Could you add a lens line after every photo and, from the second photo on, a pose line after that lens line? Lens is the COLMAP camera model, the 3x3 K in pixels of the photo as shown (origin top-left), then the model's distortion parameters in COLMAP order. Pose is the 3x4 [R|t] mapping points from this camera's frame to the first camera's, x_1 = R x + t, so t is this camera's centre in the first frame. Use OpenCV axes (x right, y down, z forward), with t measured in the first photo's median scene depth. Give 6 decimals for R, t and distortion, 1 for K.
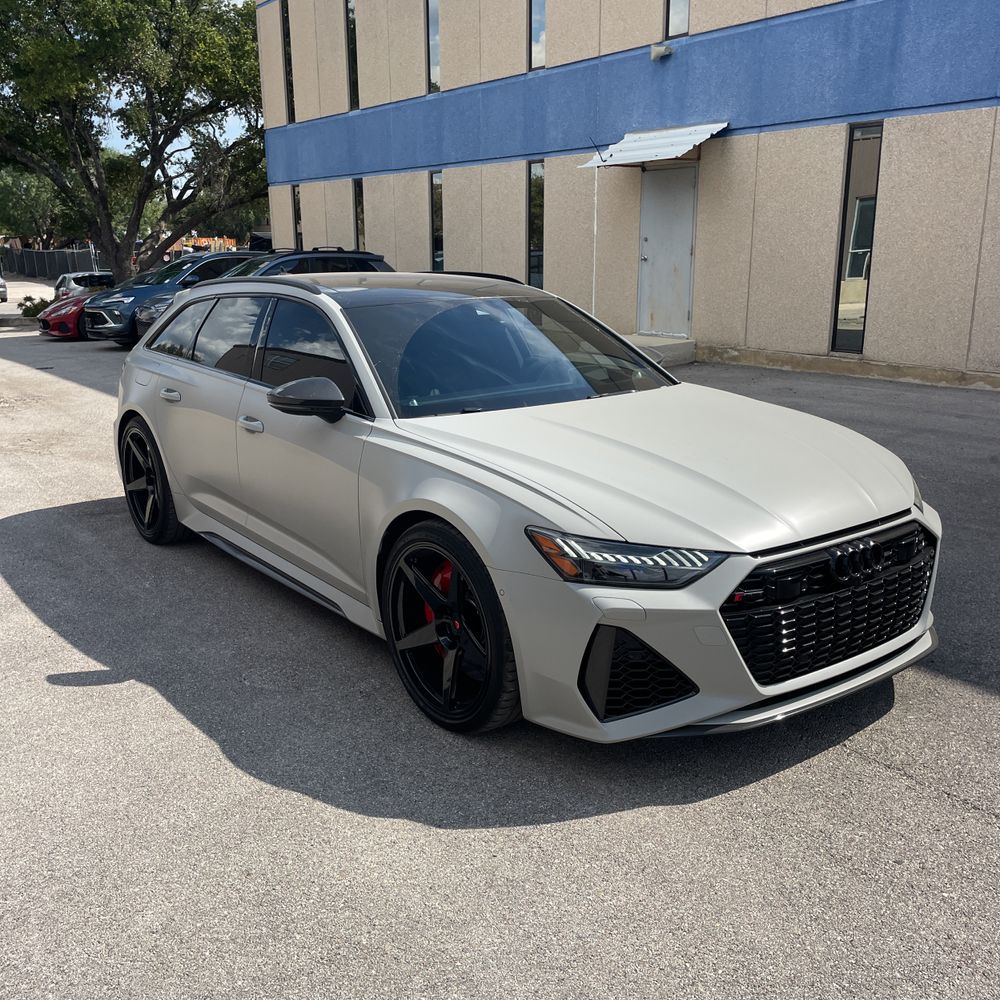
lens RADIAL K [[1022.9, 0, 498.6], [0, 1022.9, 455.9], [0, 0, 1]] dist [0.101575, -0.143757]
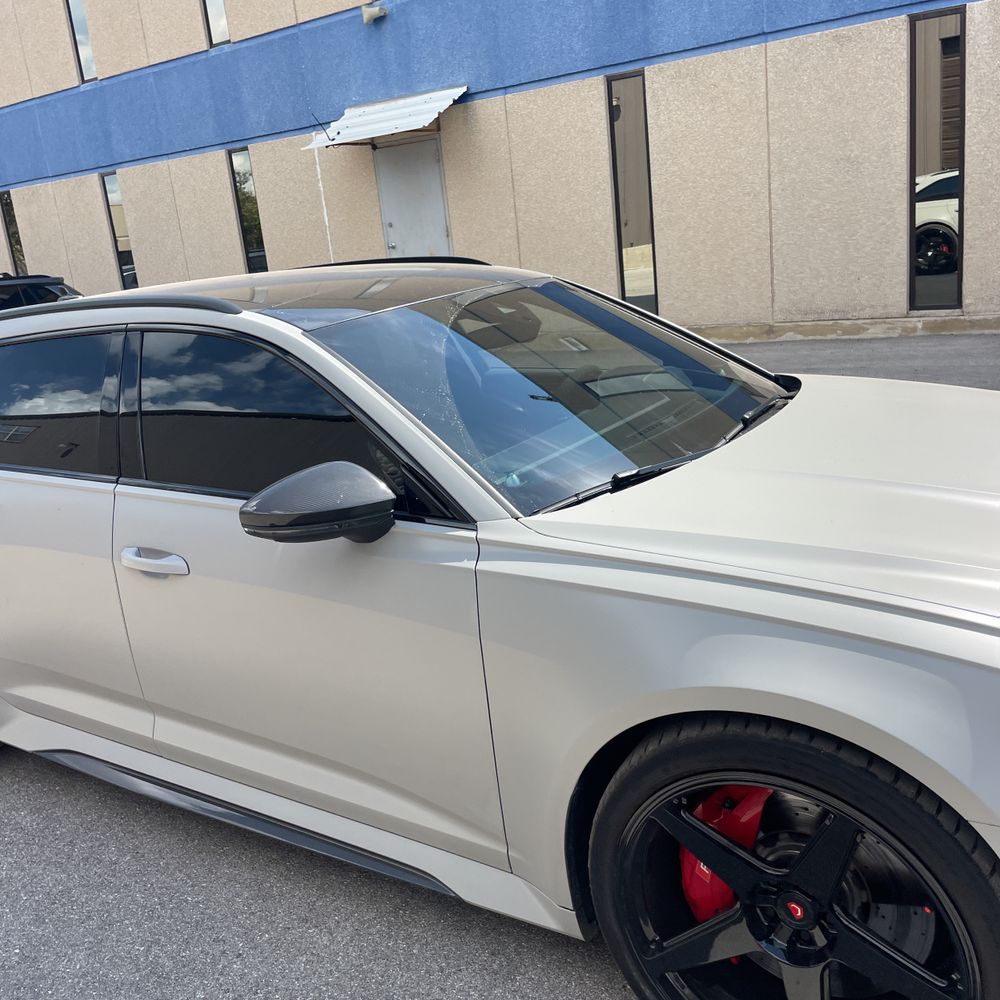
lens RADIAL K [[1022.9, 0, 498.6], [0, 1022.9, 455.9], [0, 0, 1]] dist [0.101575, -0.143757]
pose [[0.941837, -0.165330, 0.292592, -0.070441], [0.164836, 0.985964, 0.026522, -0.022649], [-0.292870, 0.023250, 0.955870, 0.134873]]
